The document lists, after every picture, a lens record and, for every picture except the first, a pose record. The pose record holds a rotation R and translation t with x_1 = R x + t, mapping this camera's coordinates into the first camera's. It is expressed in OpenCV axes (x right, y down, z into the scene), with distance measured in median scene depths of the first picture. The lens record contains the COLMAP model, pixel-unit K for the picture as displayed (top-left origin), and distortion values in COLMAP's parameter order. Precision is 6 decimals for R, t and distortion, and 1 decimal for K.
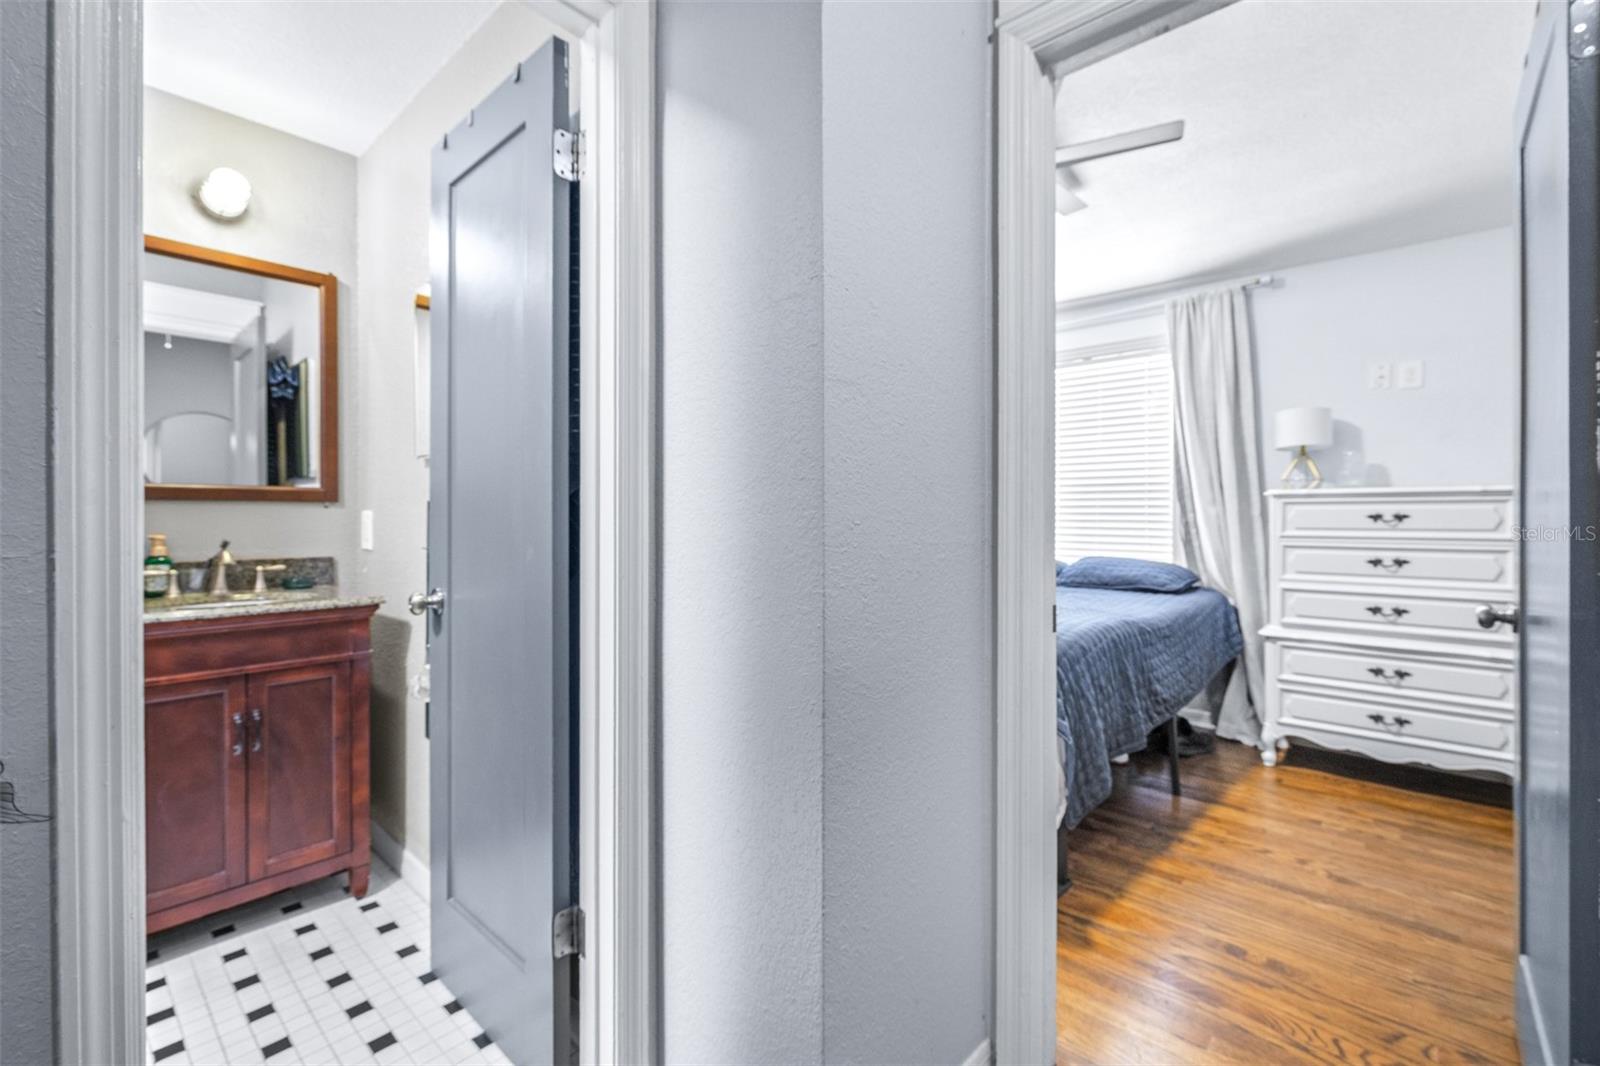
lens RADIAL K [[678.3, 0, 804.6], [0, 678.3, 523.8], [0, 0, 1]] dist [0.000481, 0.000413]
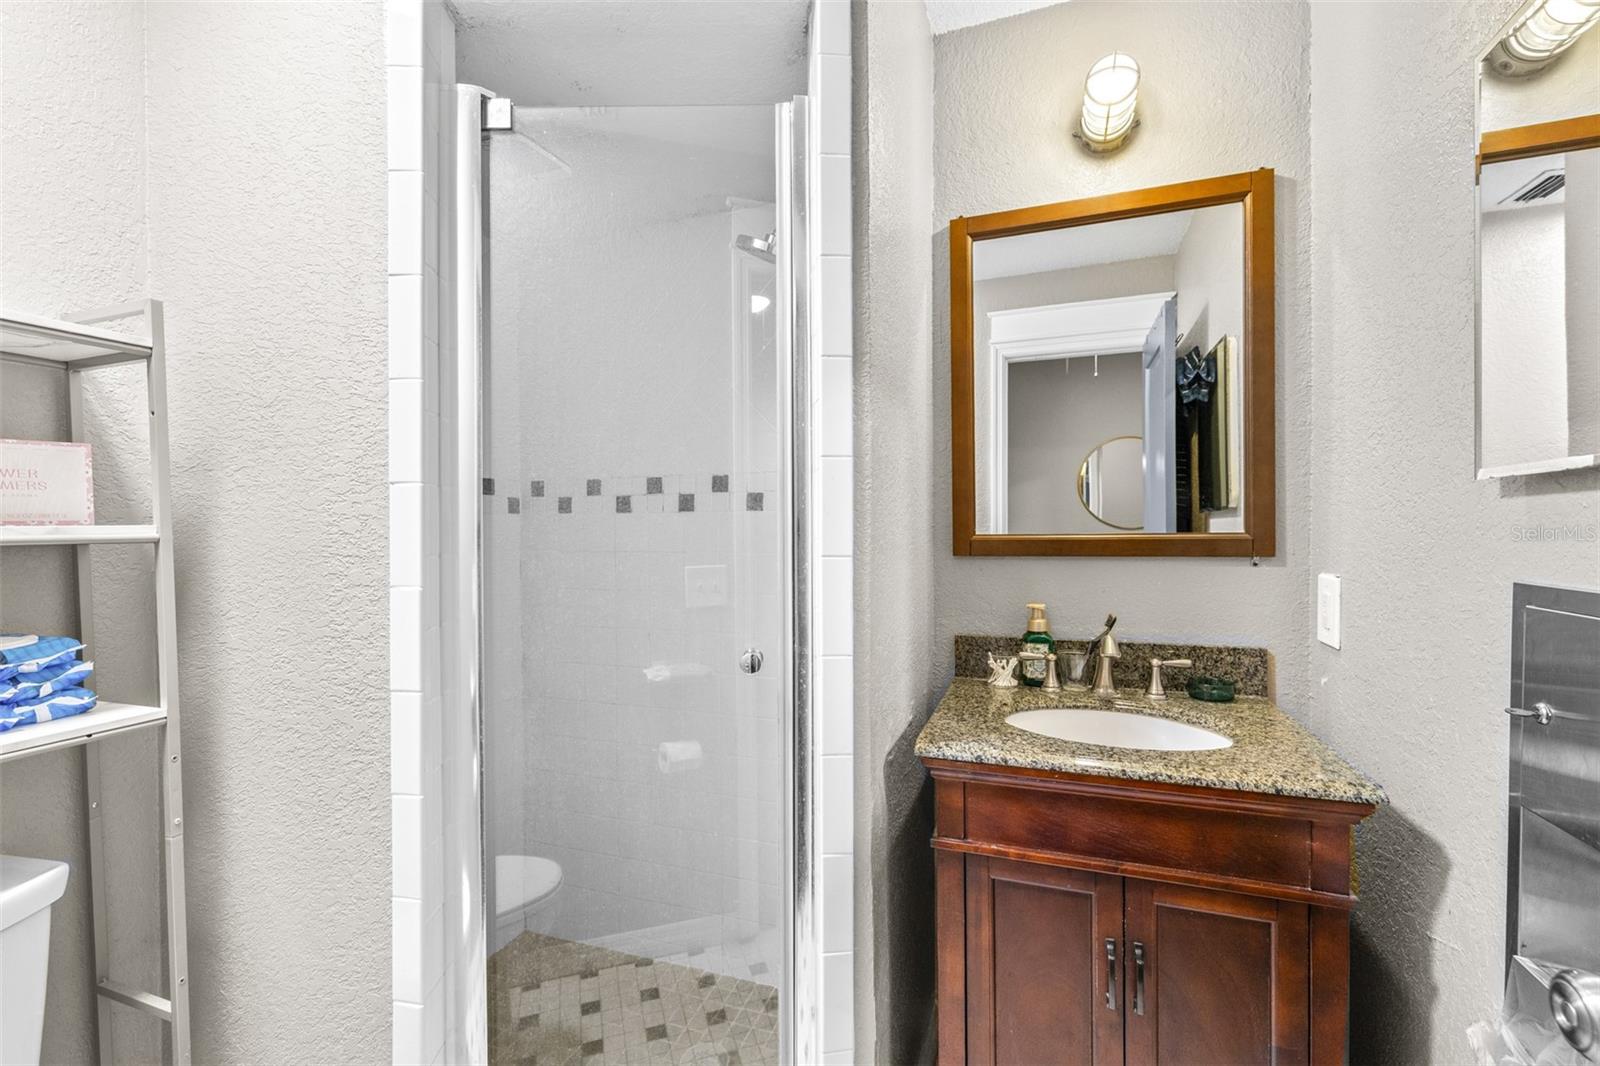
lens RADIAL K [[678.3, 0, 805.4], [0, 678.3, 535.4], [0, 0, 1]] dist [0.000481, 0.000413]
pose [[0.371499, 0.003323, -0.928428, -0.331885], [0.002051, 0.999988, 0.004400, -0.060329], [0.928431, -0.003539, 0.371488, 0.458088]]
